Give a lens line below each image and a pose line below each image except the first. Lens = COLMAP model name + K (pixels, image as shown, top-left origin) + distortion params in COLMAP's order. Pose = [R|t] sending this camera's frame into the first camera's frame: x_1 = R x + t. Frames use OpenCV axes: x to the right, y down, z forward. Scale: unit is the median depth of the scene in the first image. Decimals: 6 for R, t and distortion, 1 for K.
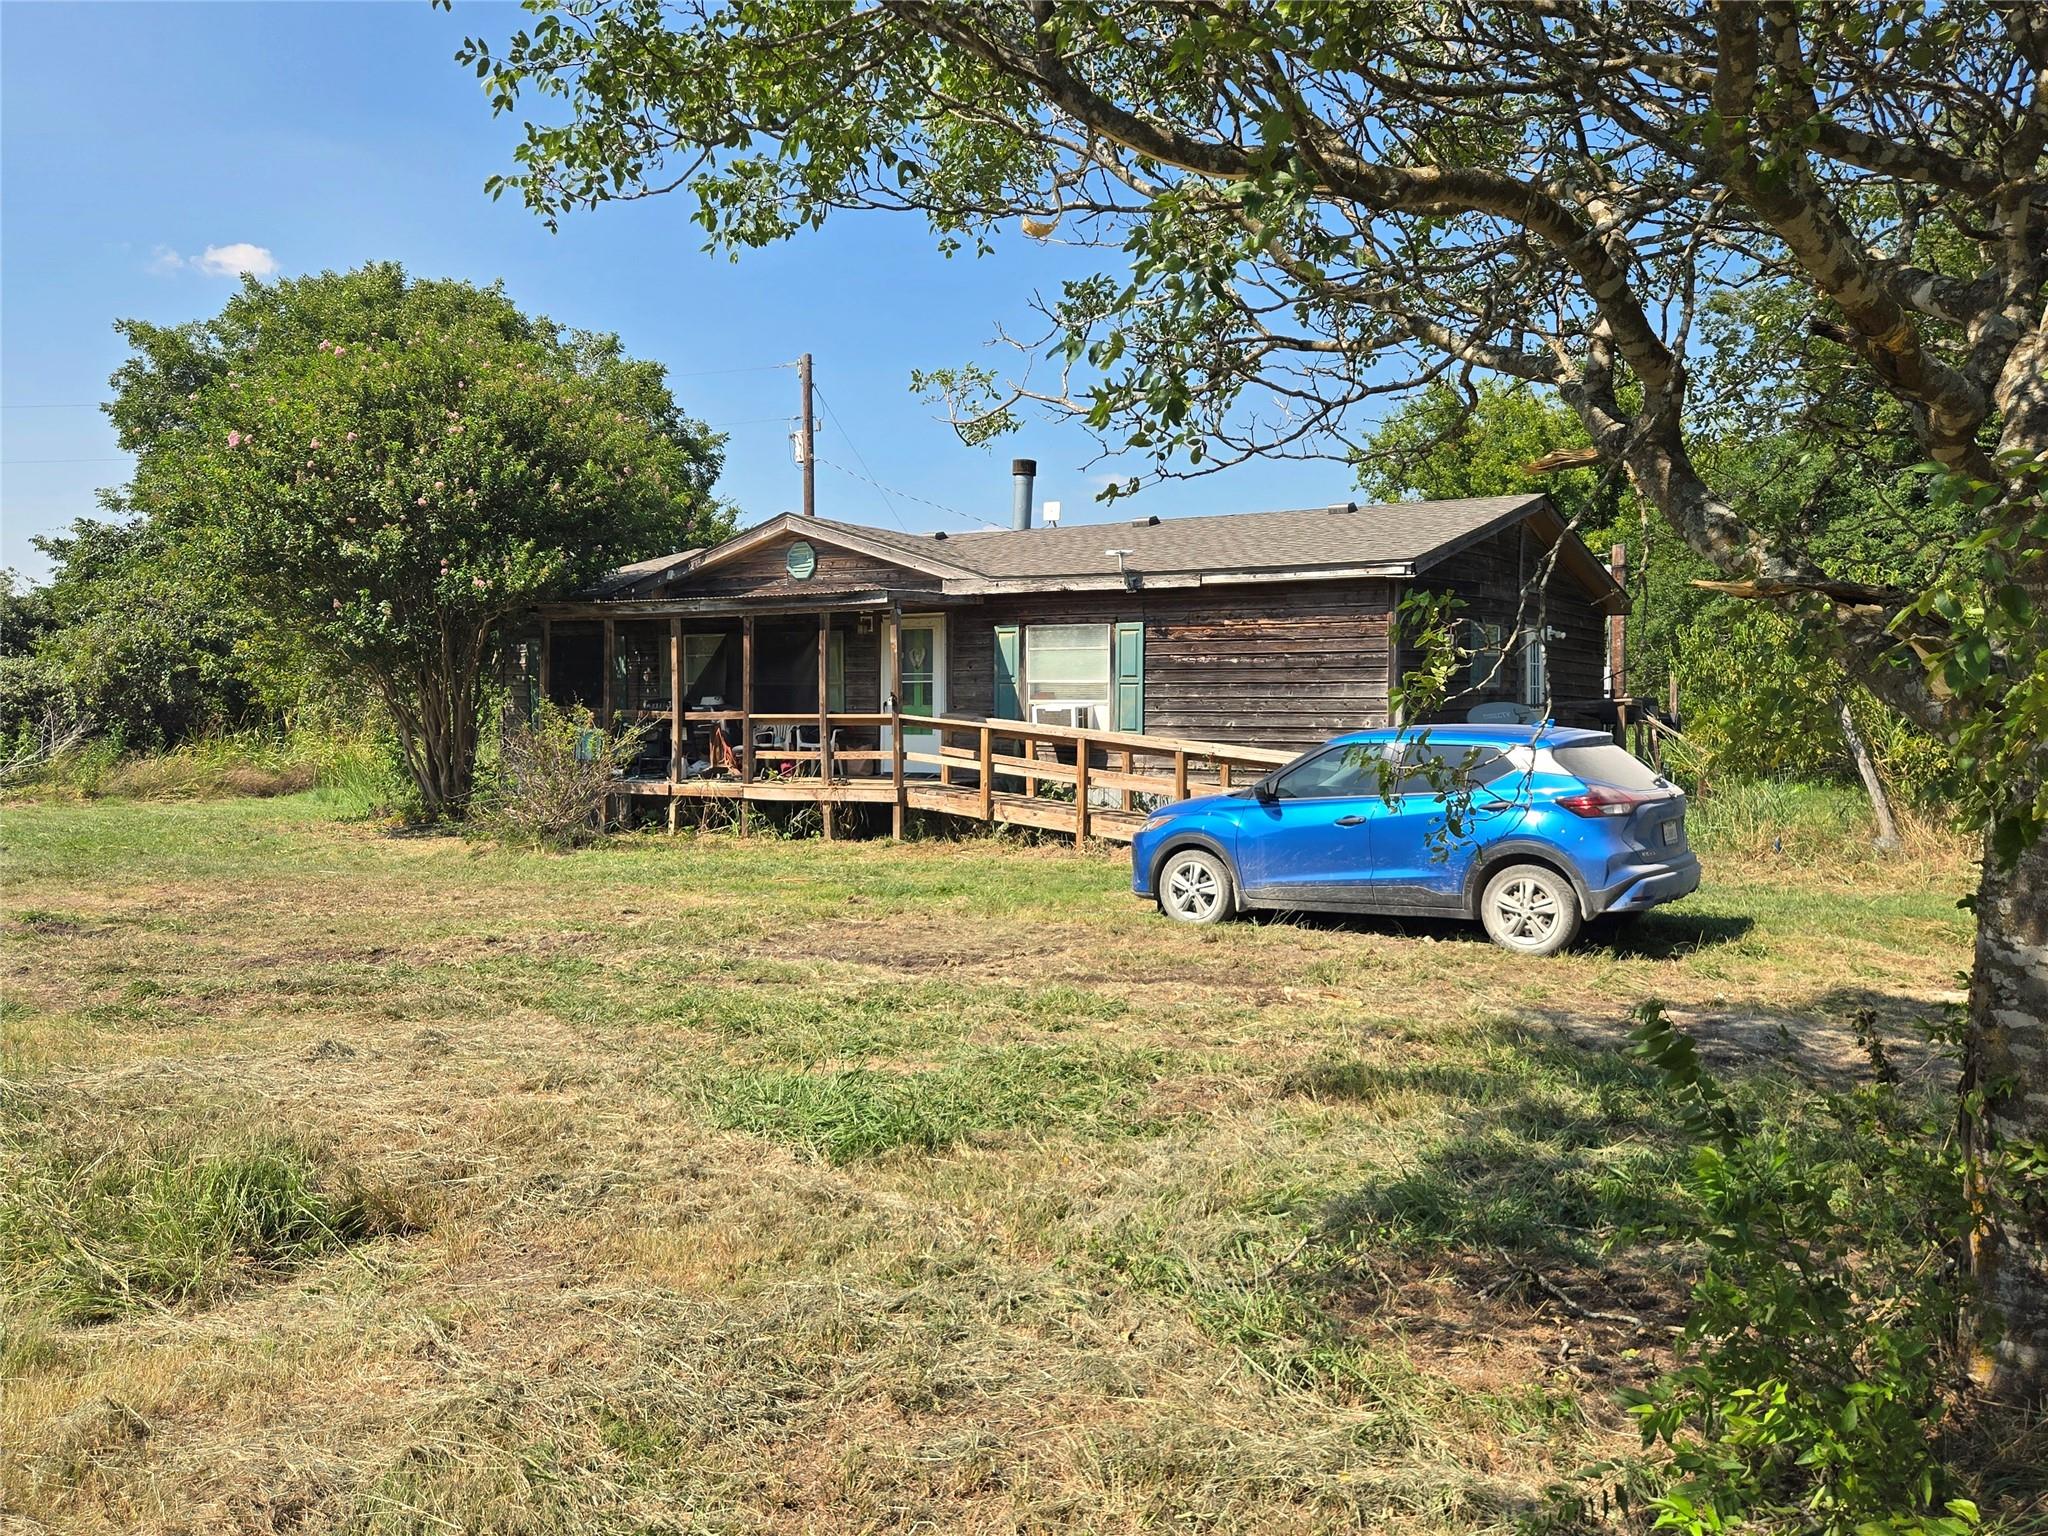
lens RADIAL K [[1619.2, 0, 1015.0], [0, 1619.2, 746.9], [0, 0, 1]] dist [0.082358, -0.116394]
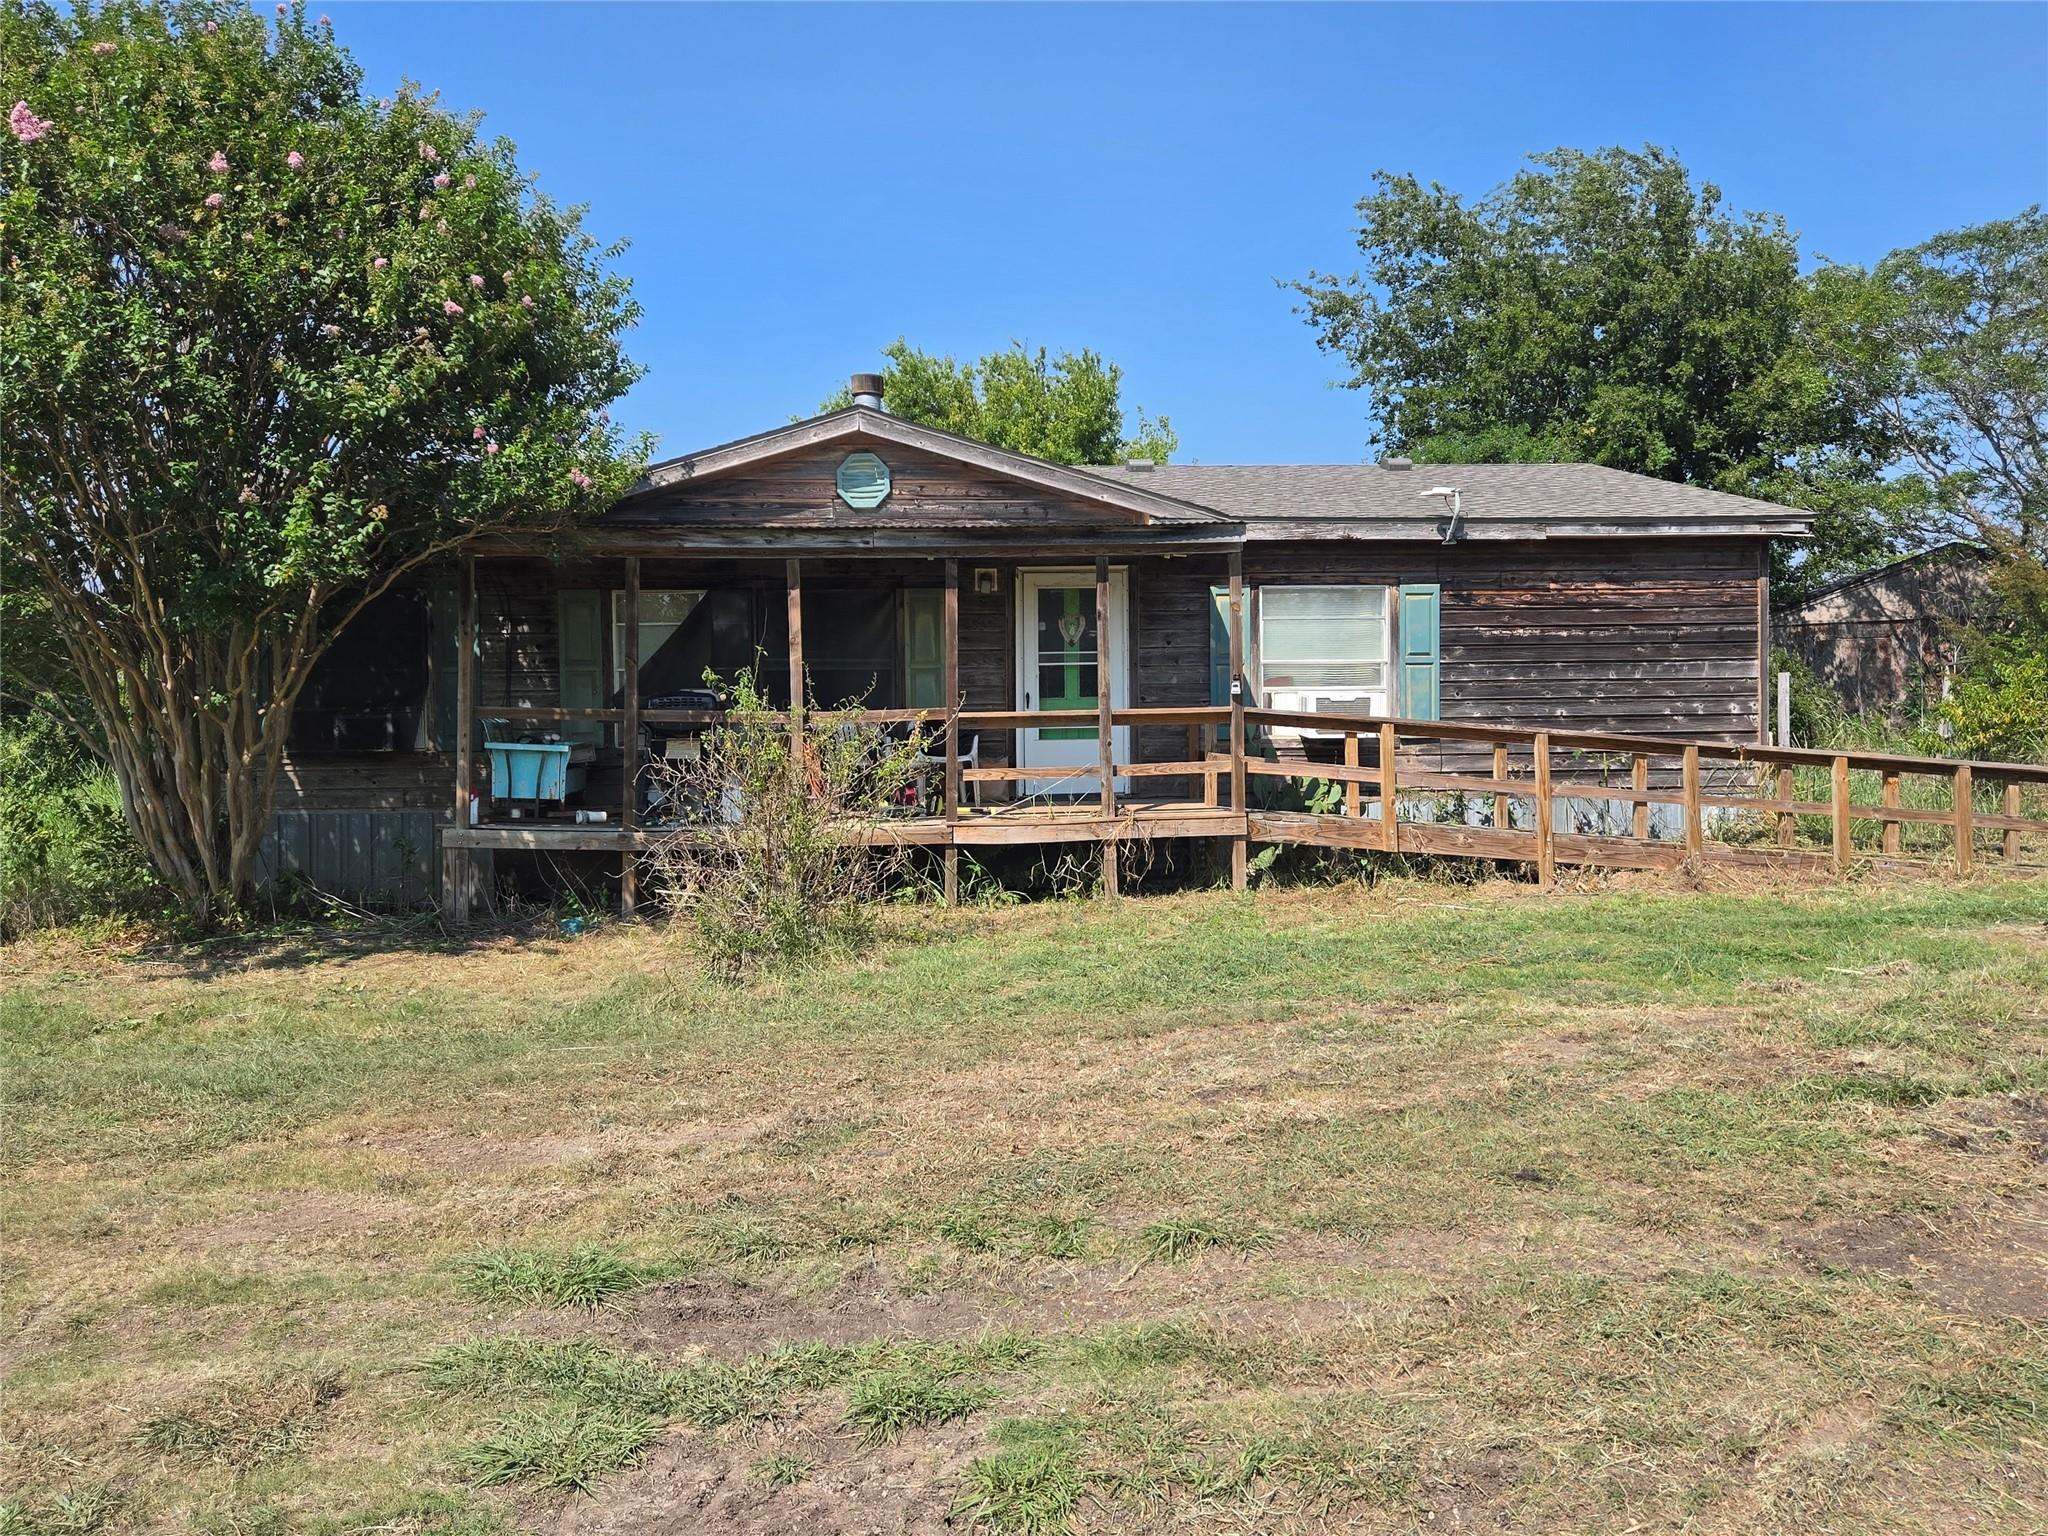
lens RADIAL K [[1619.2, 0, 1015.0], [0, 1619.2, 746.9], [0, 0, 1]] dist [0.082358, -0.116394]
pose [[0.803429, -0.027546, 0.594762, -0.529063], [0.030071, 0.999532, 0.005670, -0.009387], [-0.594640, 0.013330, 0.803882, 0.478305]]
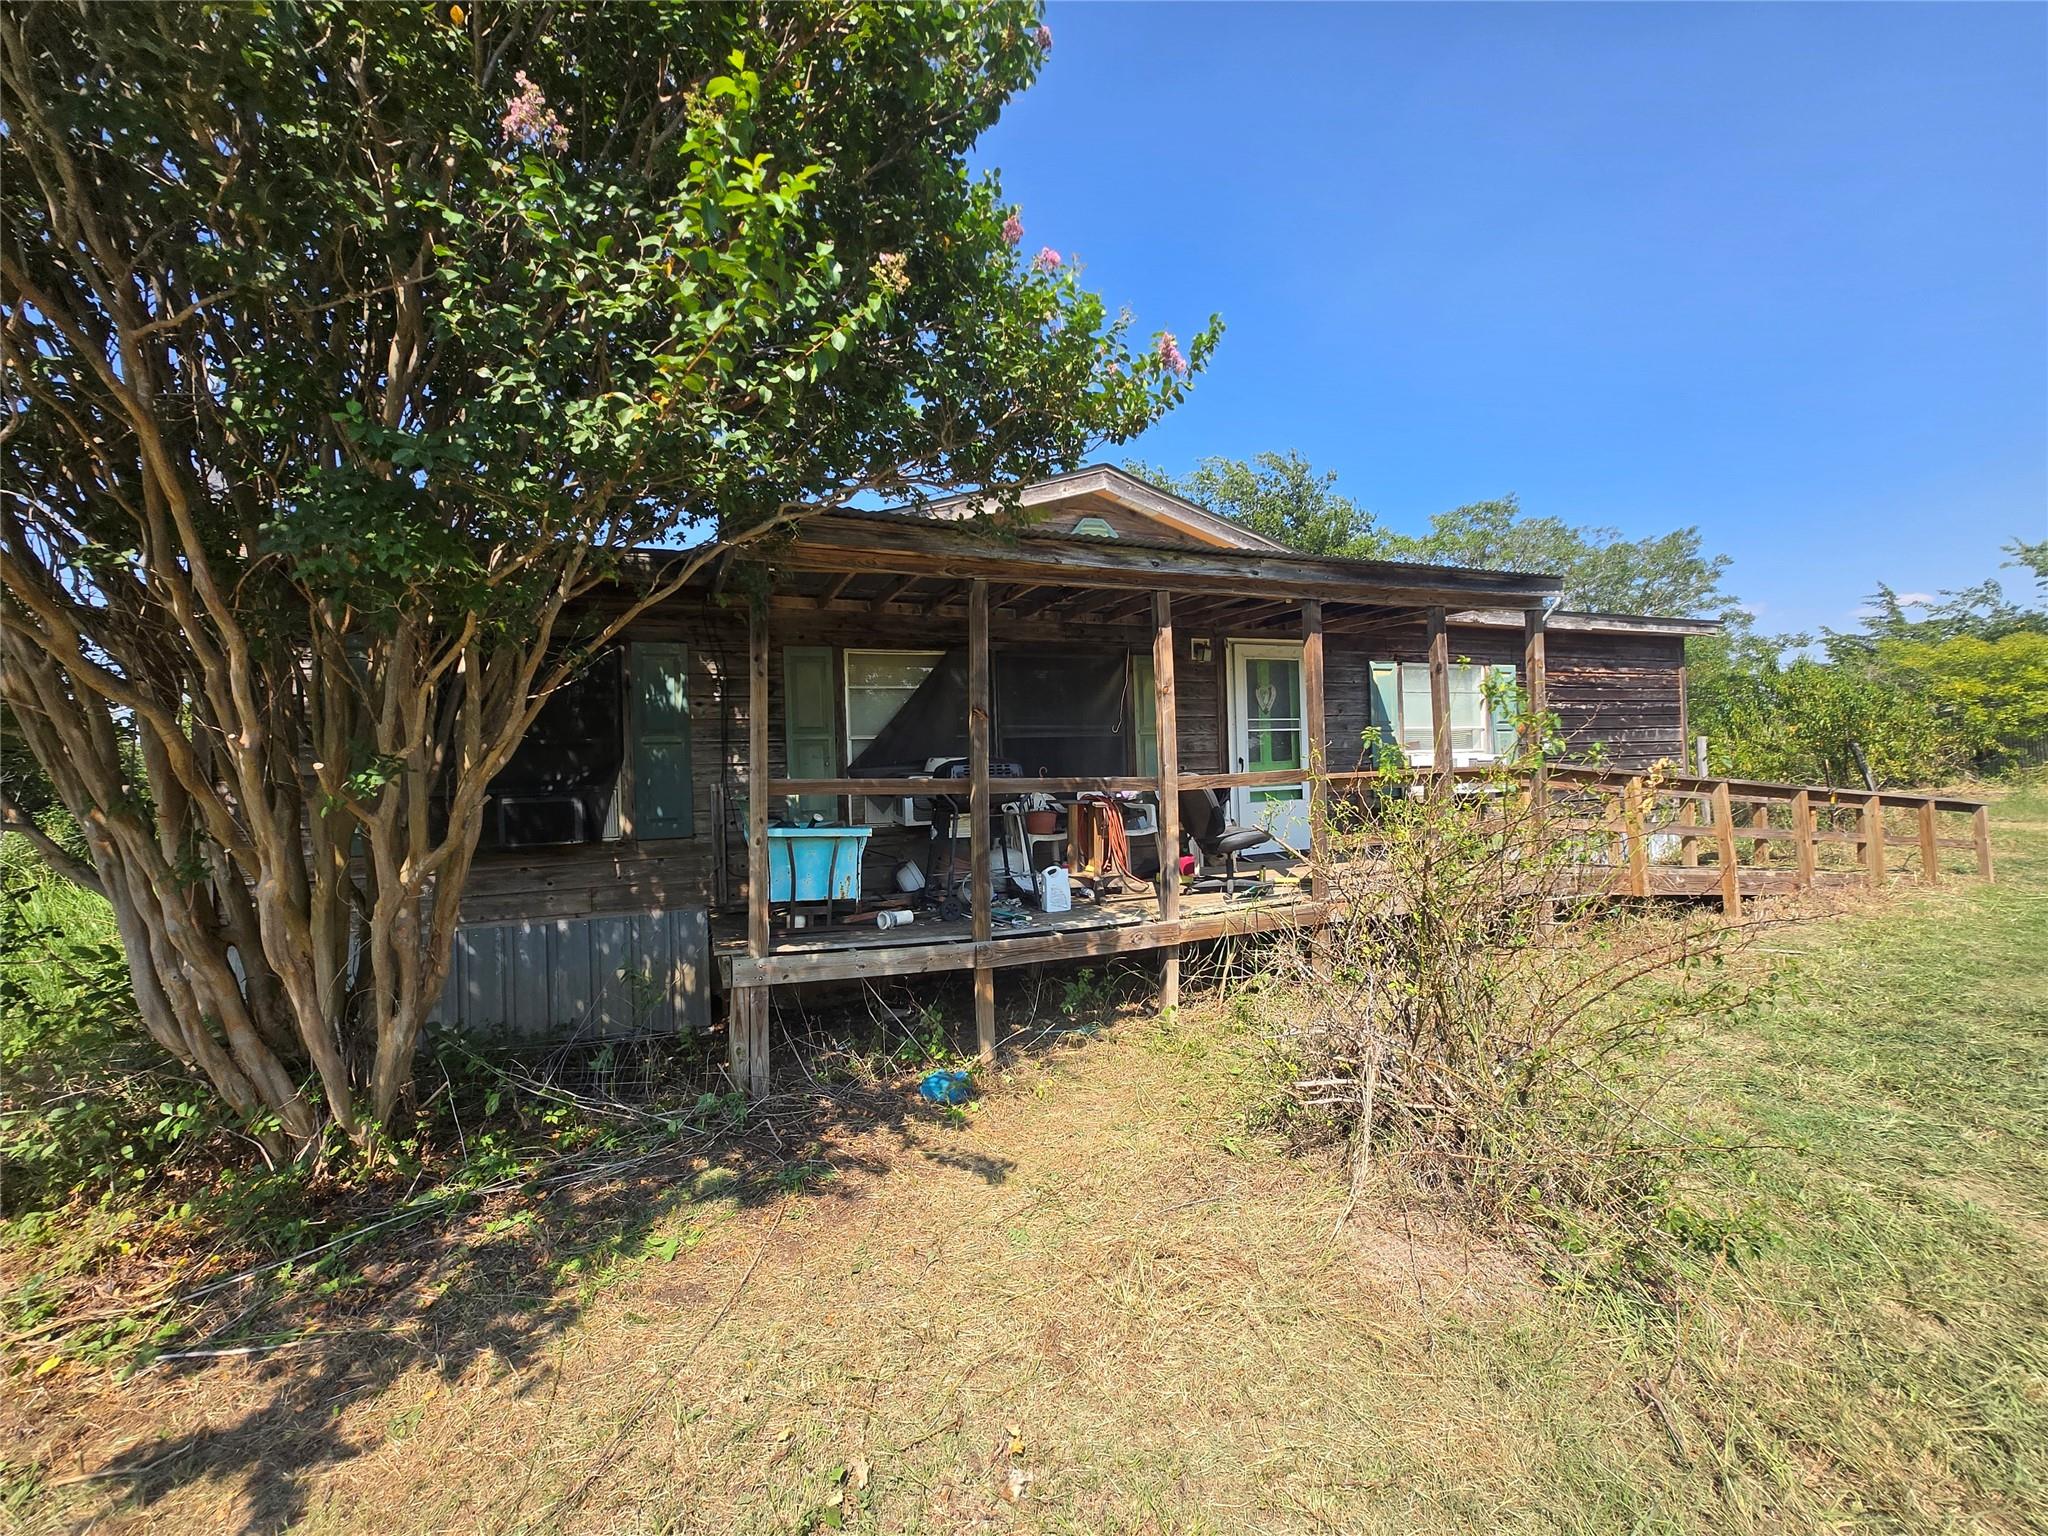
lens RADIAL K [[804.3, 0, 1016.3], [0, 804.3, 775.0], [0, 0, 1]] dist [-0.002726, -0.000221]
pose [[0.582881, -0.020834, 0.812290, -0.458937], [0.058781, 0.998133, -0.016580, -0.021366], [-0.810429, 0.057411, 0.583017, 0.931734]]
